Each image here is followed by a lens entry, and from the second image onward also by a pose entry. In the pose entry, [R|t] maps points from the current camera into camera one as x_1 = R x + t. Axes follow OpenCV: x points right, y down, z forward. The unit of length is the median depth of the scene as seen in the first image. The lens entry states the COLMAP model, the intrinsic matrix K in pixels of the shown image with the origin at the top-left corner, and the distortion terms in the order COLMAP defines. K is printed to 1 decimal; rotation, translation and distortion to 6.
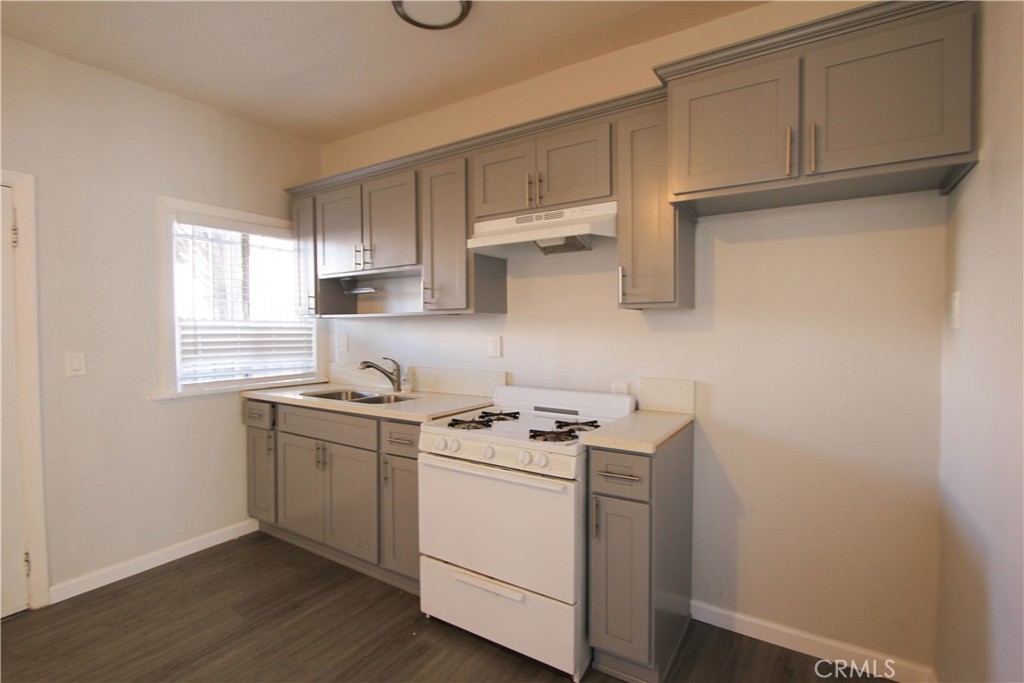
lens RADIAL K [[481.2, 0, 509.0], [0, 481.2, 342.2], [0, 0, 1]] dist [-0.019445, 0.000083]
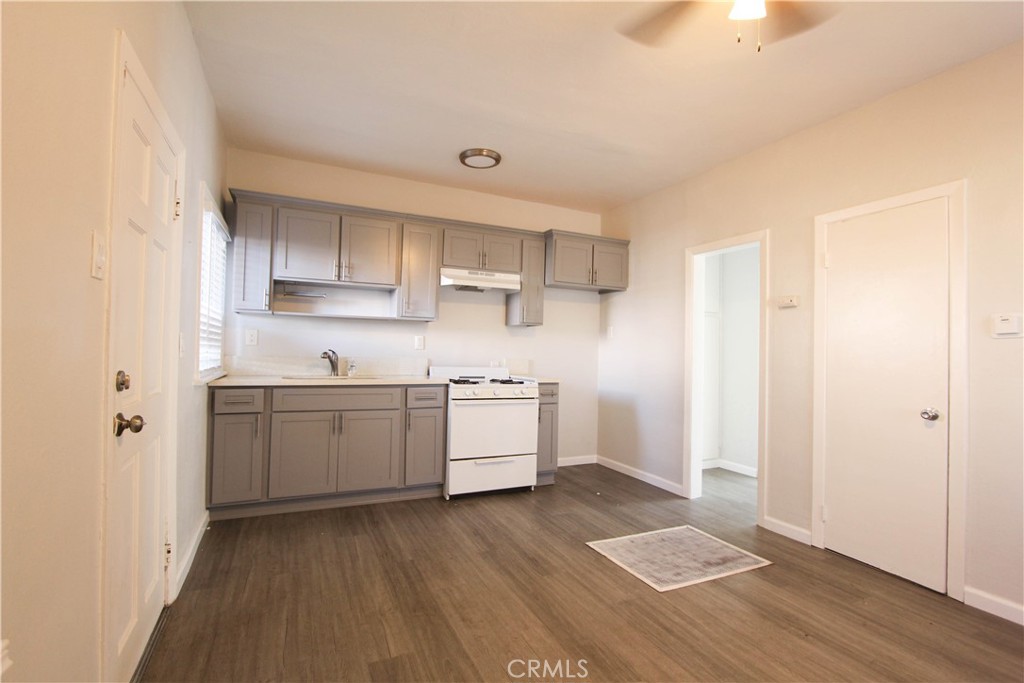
lens RADIAL K [[471.8, 0, 512.0], [0, 471.8, 341.5], [0, 0, 1]] dist [-0.022011, -0.000137]
pose [[0.523182, 0.031878, 0.851624, -1.322686], [0.000581, 0.999287, -0.037762, 0.071829], [-0.852221, 0.020251, 0.522790, -0.067190]]
